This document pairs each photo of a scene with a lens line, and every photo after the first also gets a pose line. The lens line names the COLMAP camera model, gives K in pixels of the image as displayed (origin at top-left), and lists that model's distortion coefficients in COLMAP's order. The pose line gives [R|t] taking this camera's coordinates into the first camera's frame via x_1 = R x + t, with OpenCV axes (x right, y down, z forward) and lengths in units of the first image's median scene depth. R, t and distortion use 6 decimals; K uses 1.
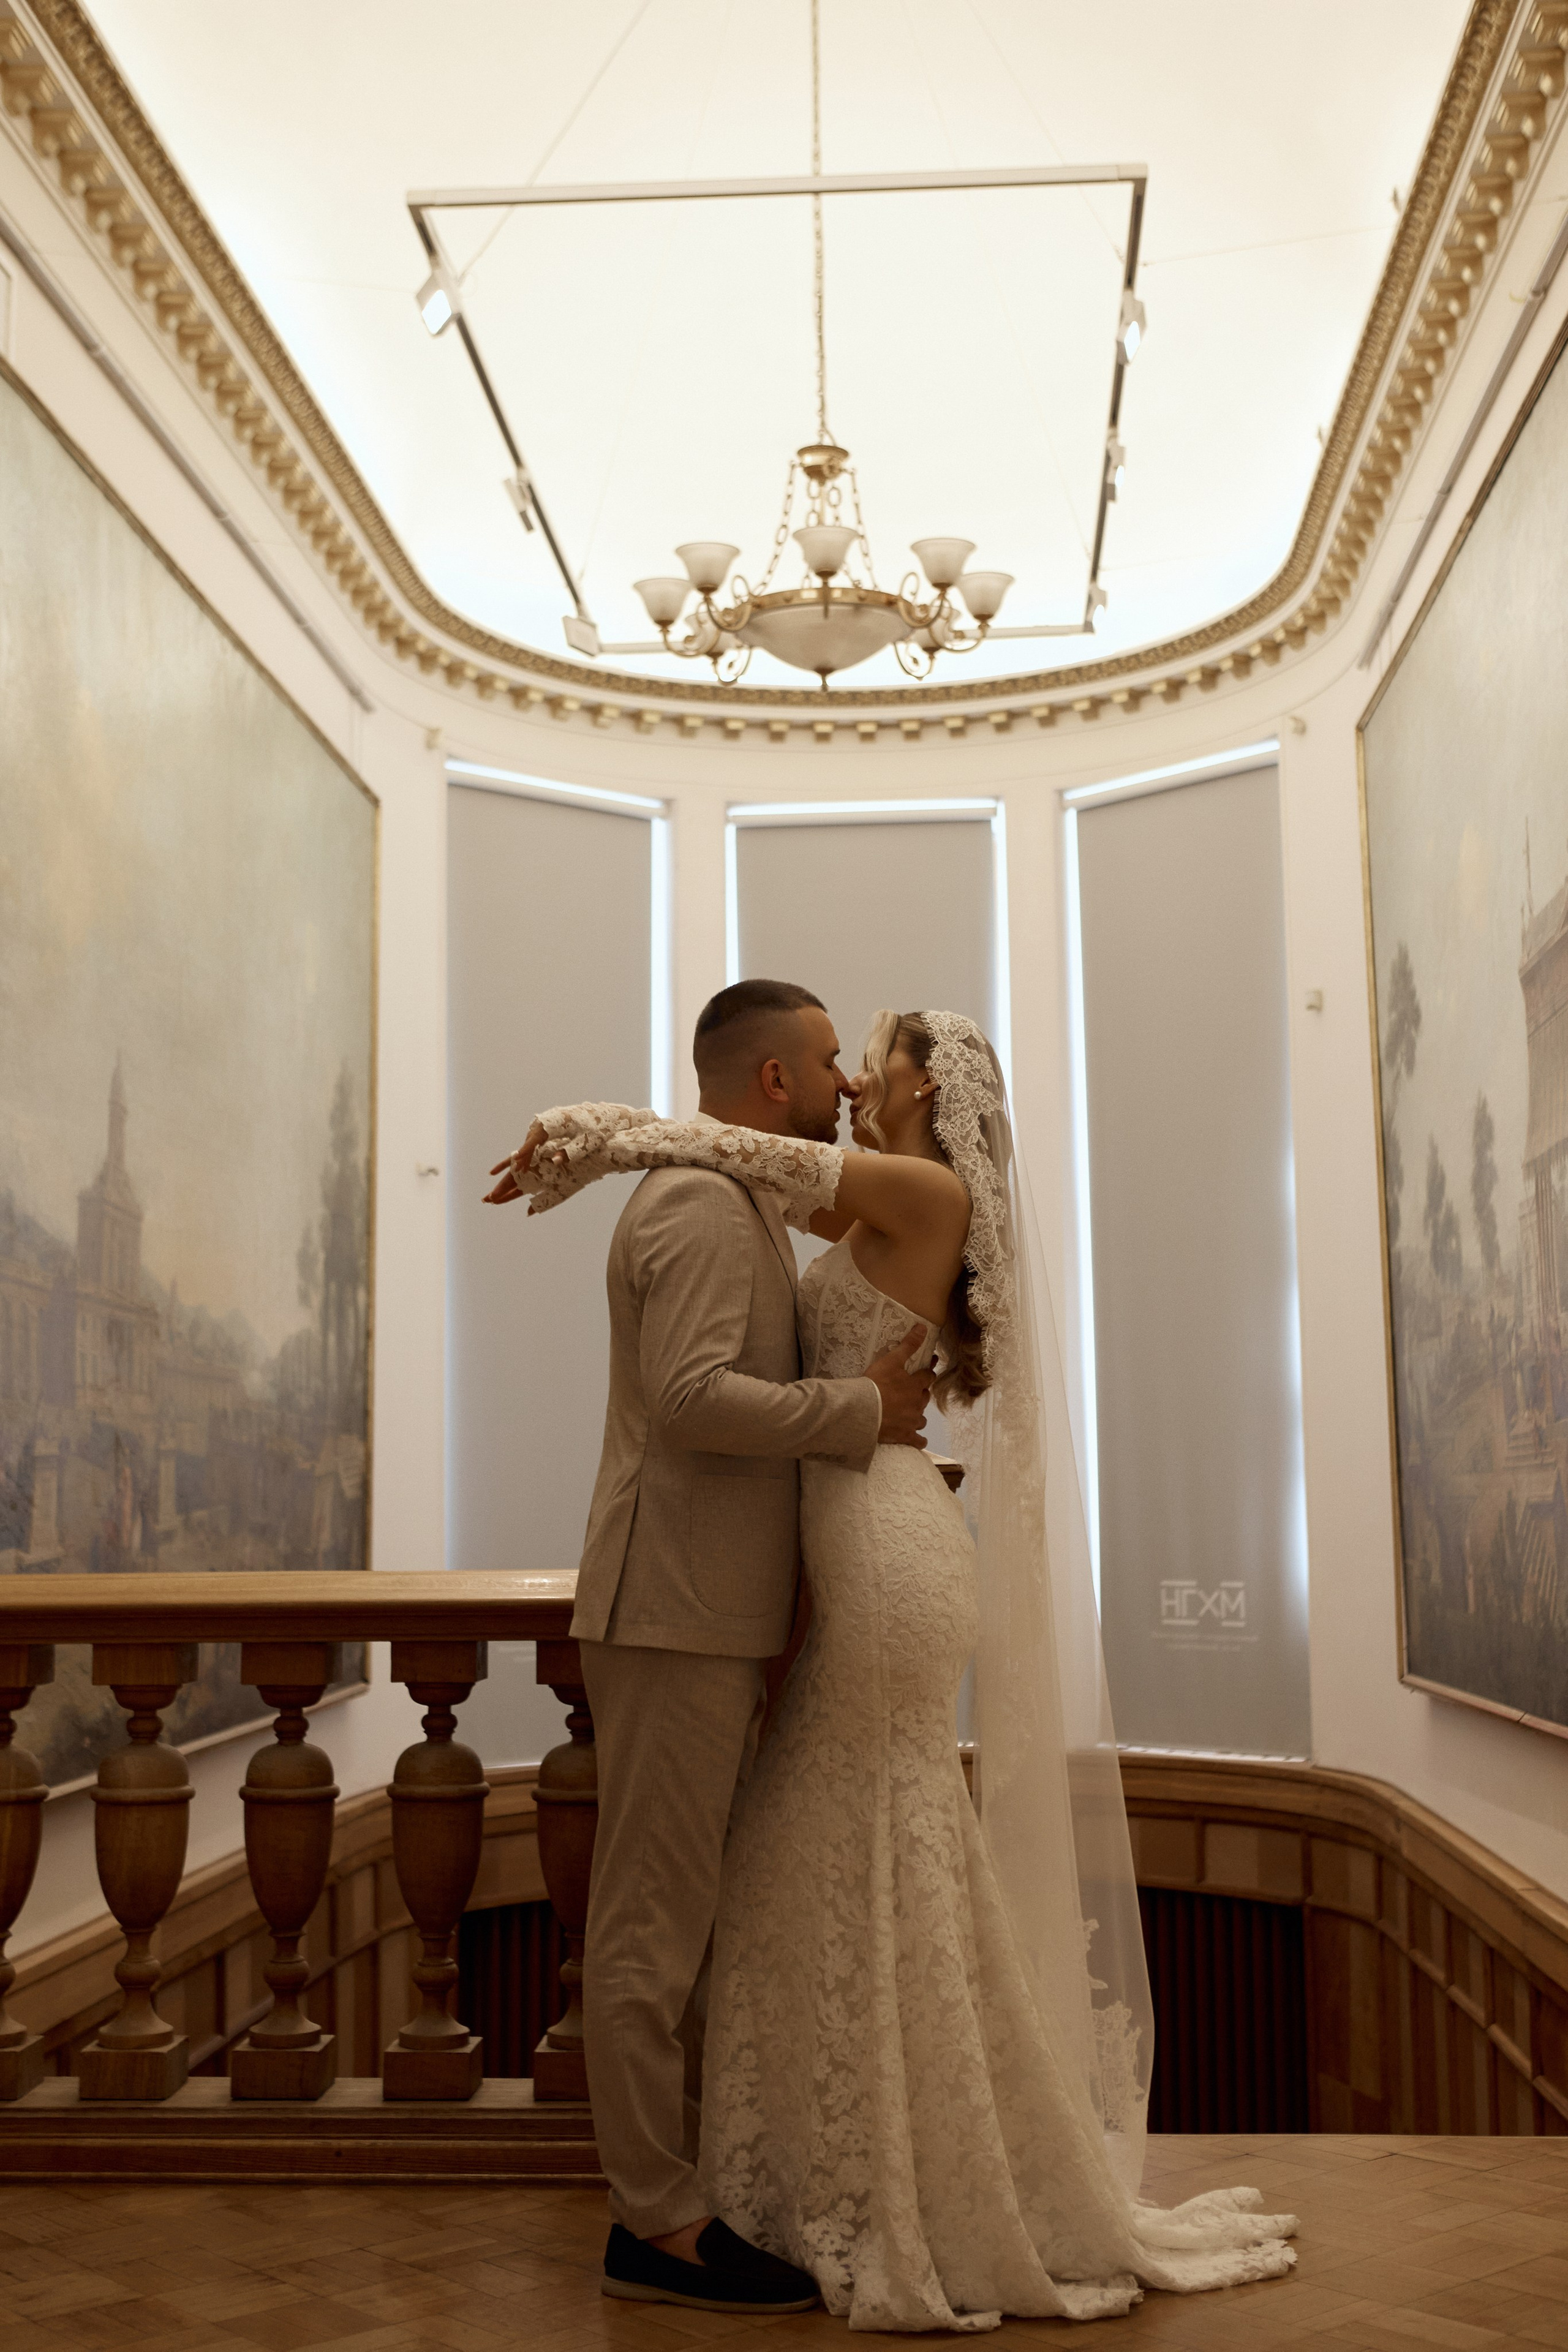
lens RADIAL K [[2859.4, 0, 784.0], [0, 2859.4, 1176.0], [0, 0, 1]] dist [-0.027623, 0.079194]
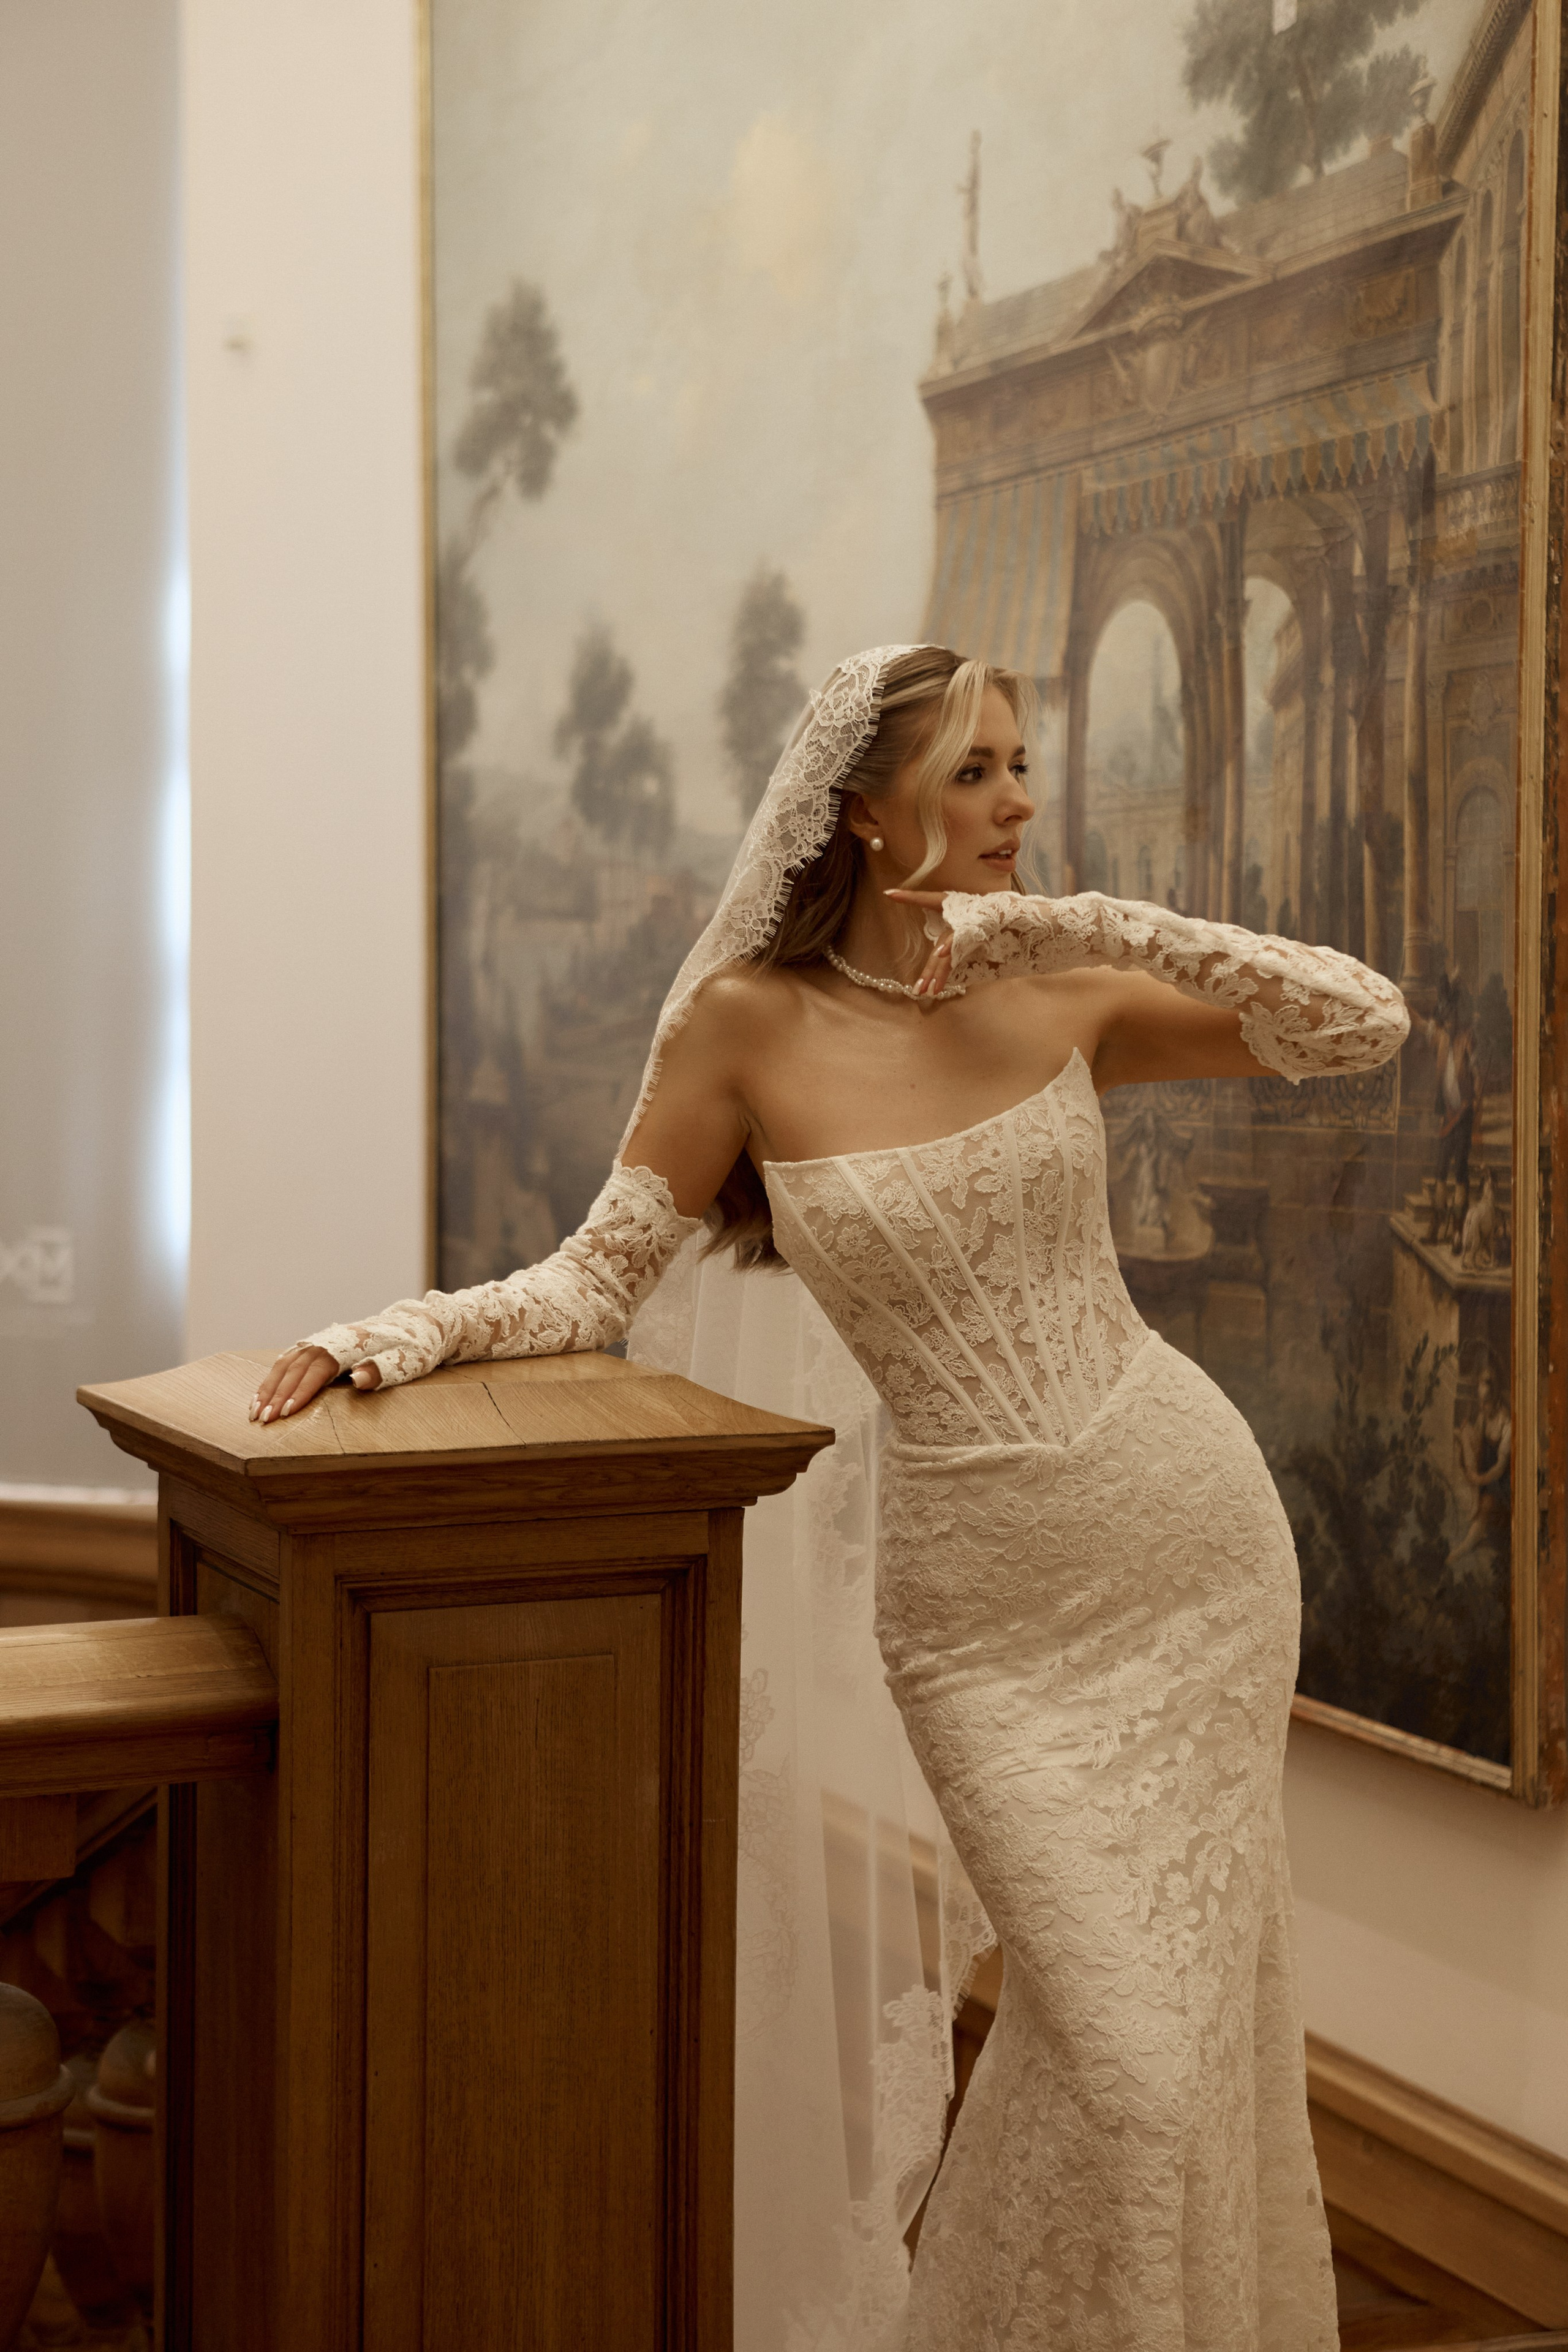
lens RADIAL K [[3796.4, 0, 785.4], [0, 3796.4, 1210.7], [0, 0, 1]] dist [0.029982, 0.198353]
pose [[0.879572, -0.011574, 0.475625, -0.138297], [-0.077384, 0.982911, 0.167025, -0.026115], [-0.469430, -0.183716, 0.863646, 0.222858]]
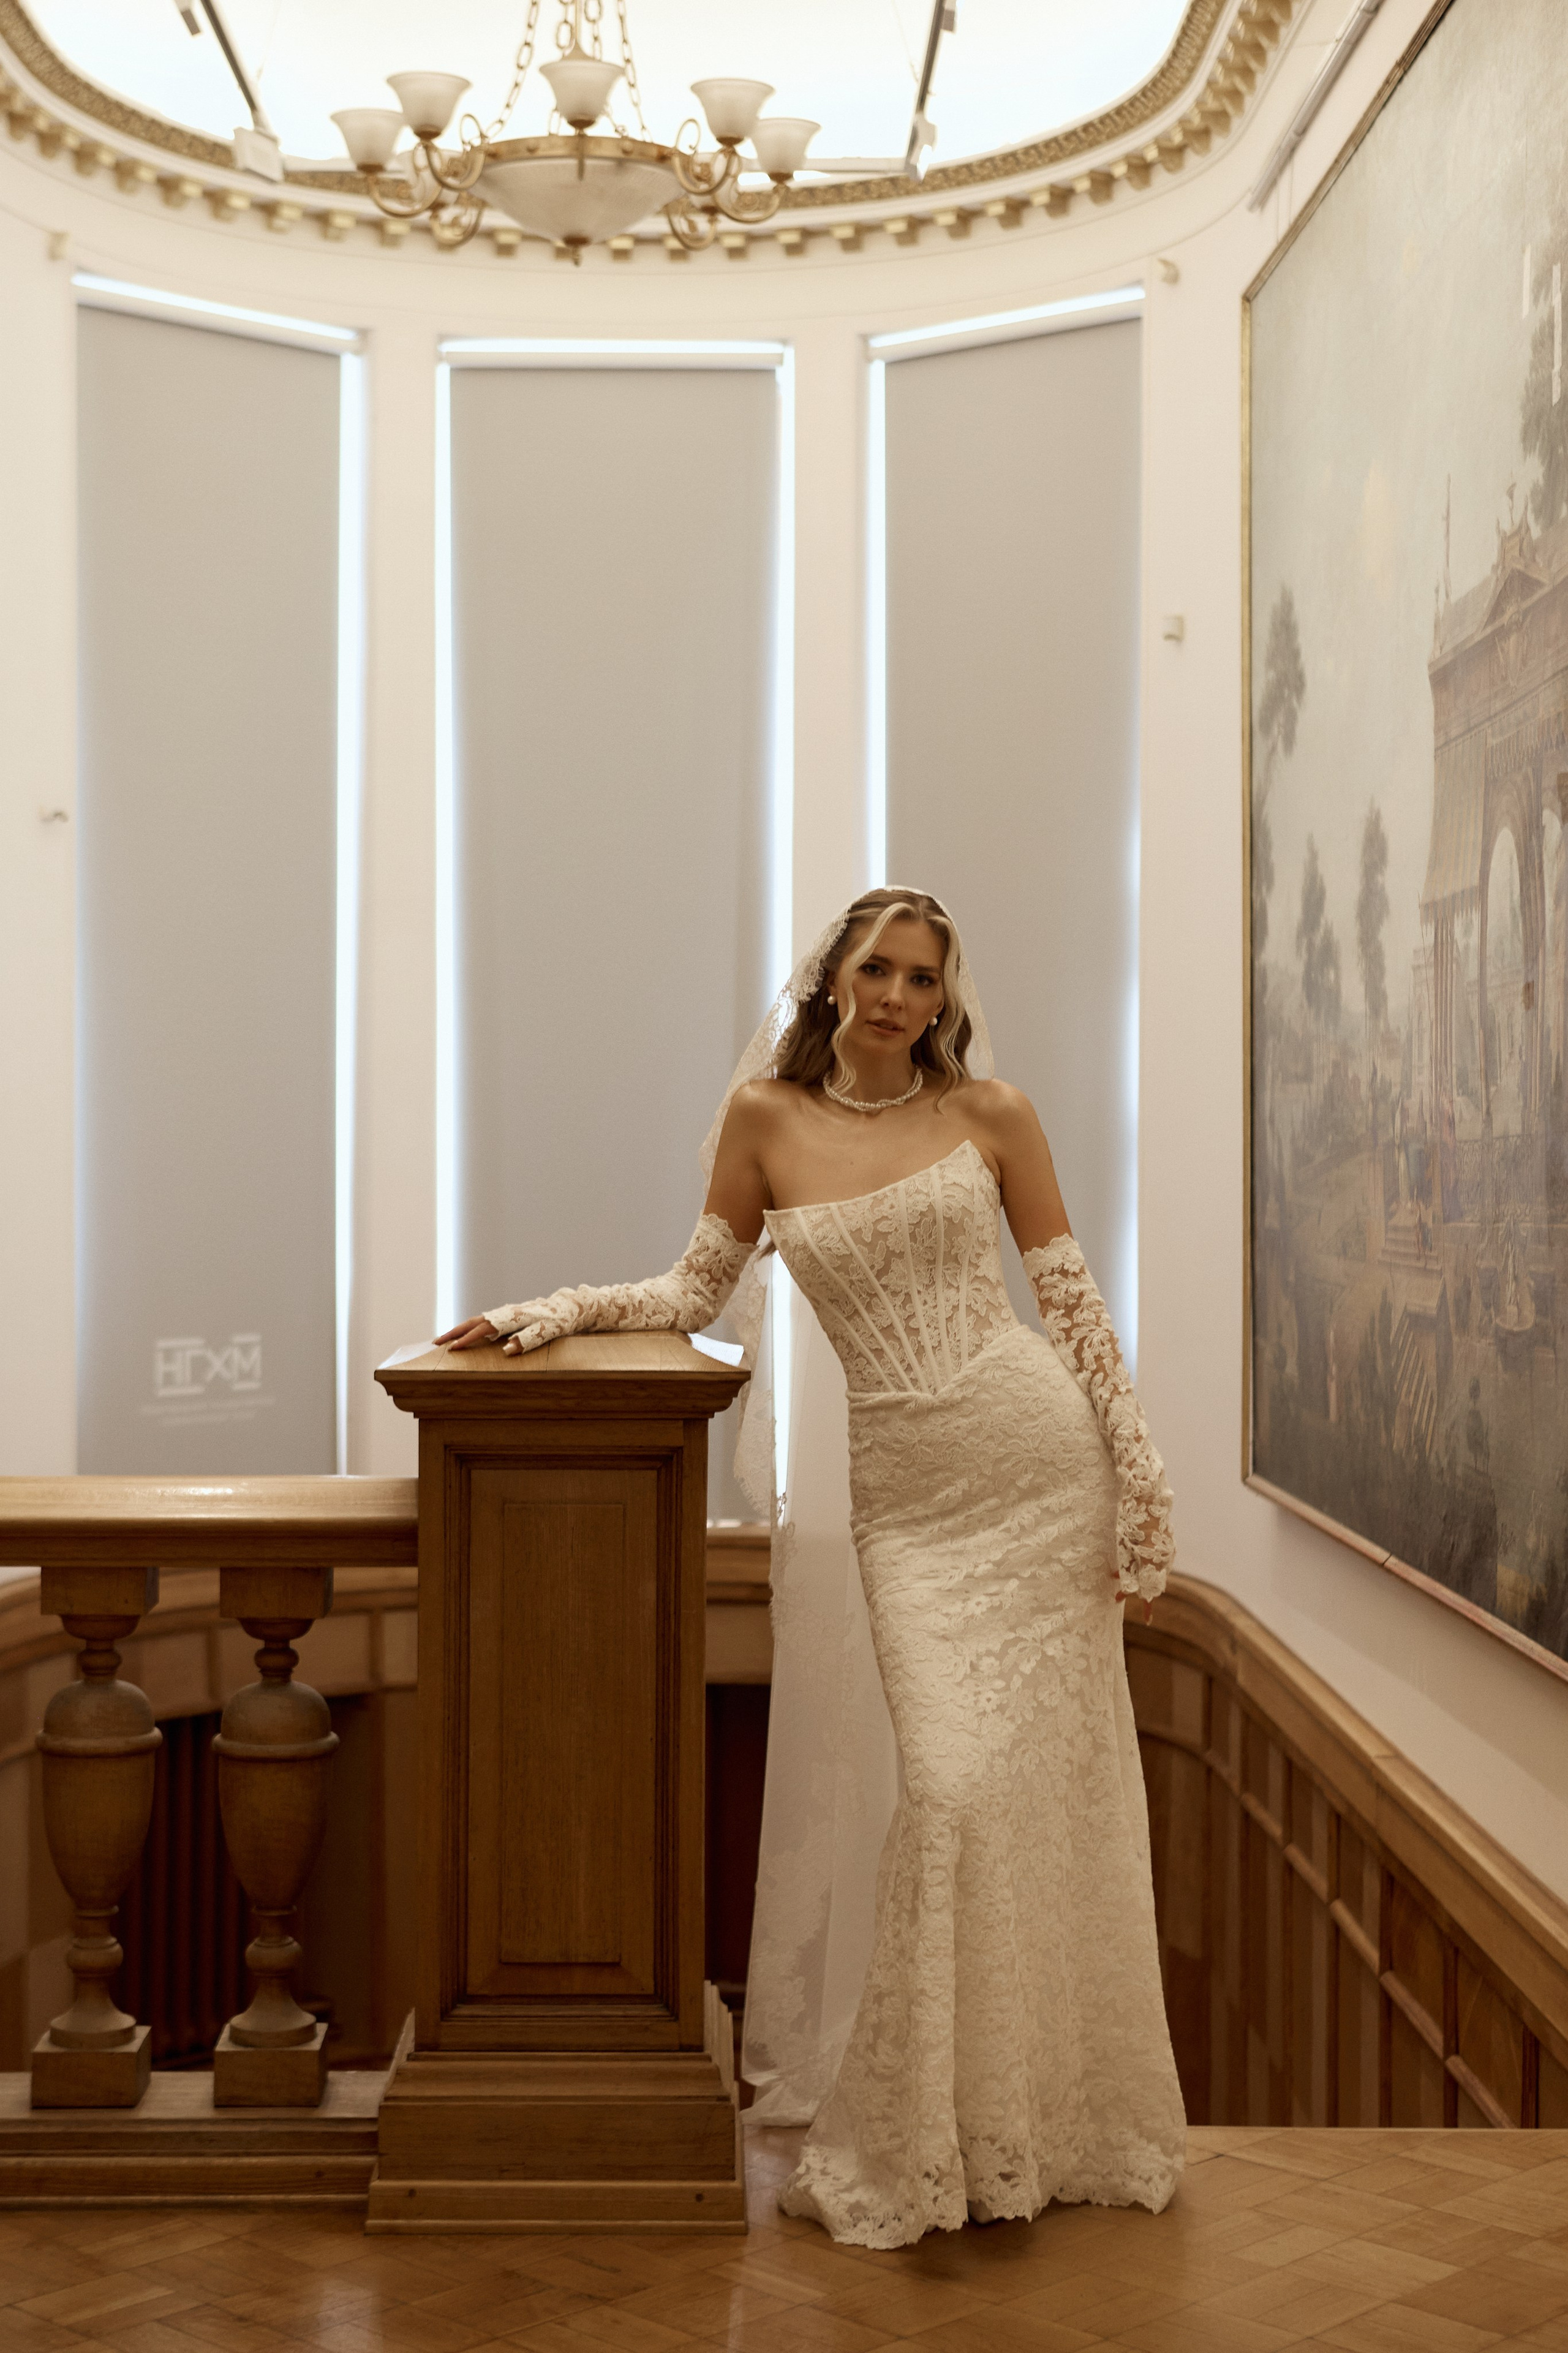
lens RADIAL K [[3591.9, 0, 764.9], [0, 3591.9, 1190.0], [0, 0, 1]] dist [0.069053, -0.042185]
pose [[0.996825, 0.014896, 0.078217, -0.006883], [-0.025428, 0.990460, 0.135436, -0.048830], [-0.075453, -0.136995, 0.987694, -0.014304]]
